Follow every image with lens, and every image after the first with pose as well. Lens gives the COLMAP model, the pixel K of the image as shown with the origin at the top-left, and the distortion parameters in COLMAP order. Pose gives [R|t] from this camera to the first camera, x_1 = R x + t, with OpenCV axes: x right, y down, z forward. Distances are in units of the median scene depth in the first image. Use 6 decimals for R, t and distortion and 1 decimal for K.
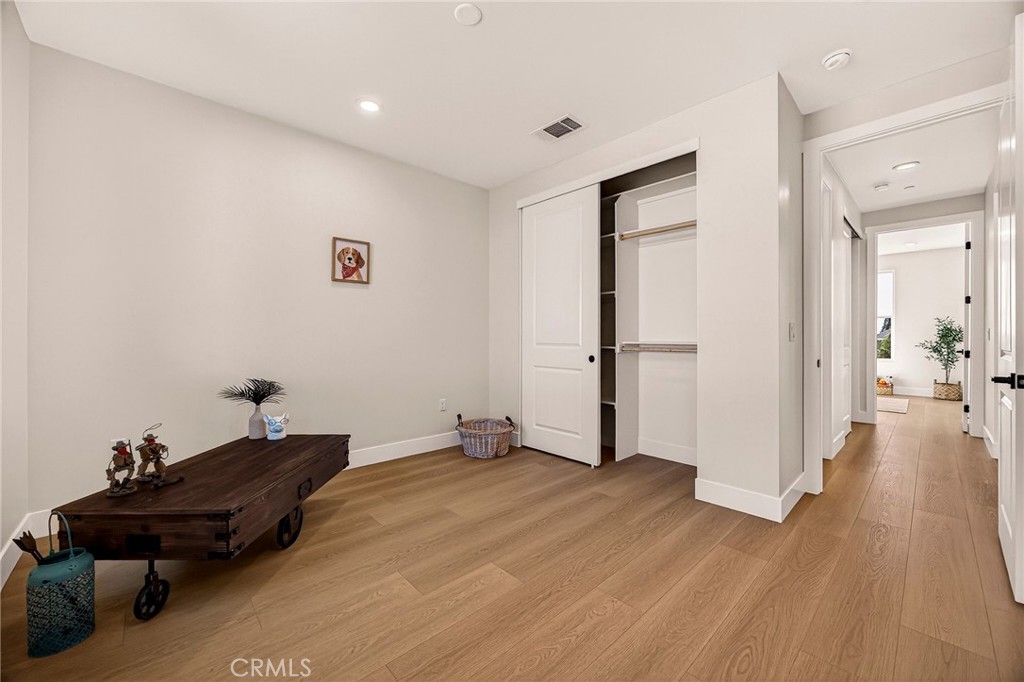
lens RADIAL K [[398.3, 0, 516.8], [0, 398.3, 336.5], [0, 0, 1]] dist [-0.028802, 0.009953]
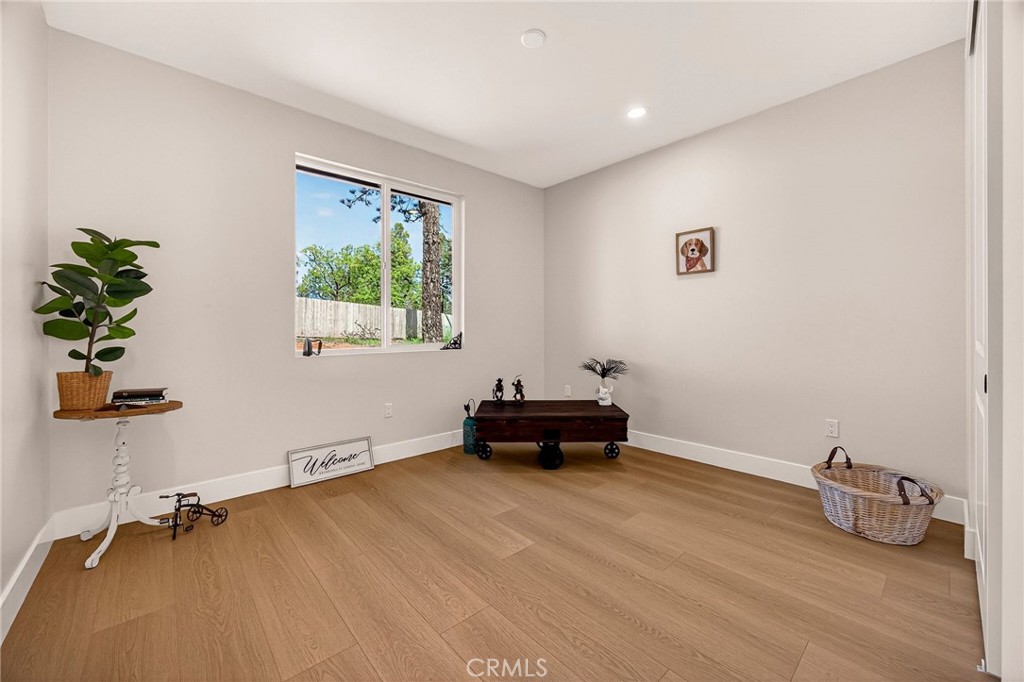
lens RADIAL K [[398.3, 0, 516.8], [0, 398.3, 336.5], [0, 0, 1]] dist [-0.028802, 0.009953]
pose [[-0.015819, 0.019405, -0.999687, 0.581435], [0.005157, 0.999800, 0.019326, -0.000310], [0.999862, -0.004849, -0.015916, 0.572066]]
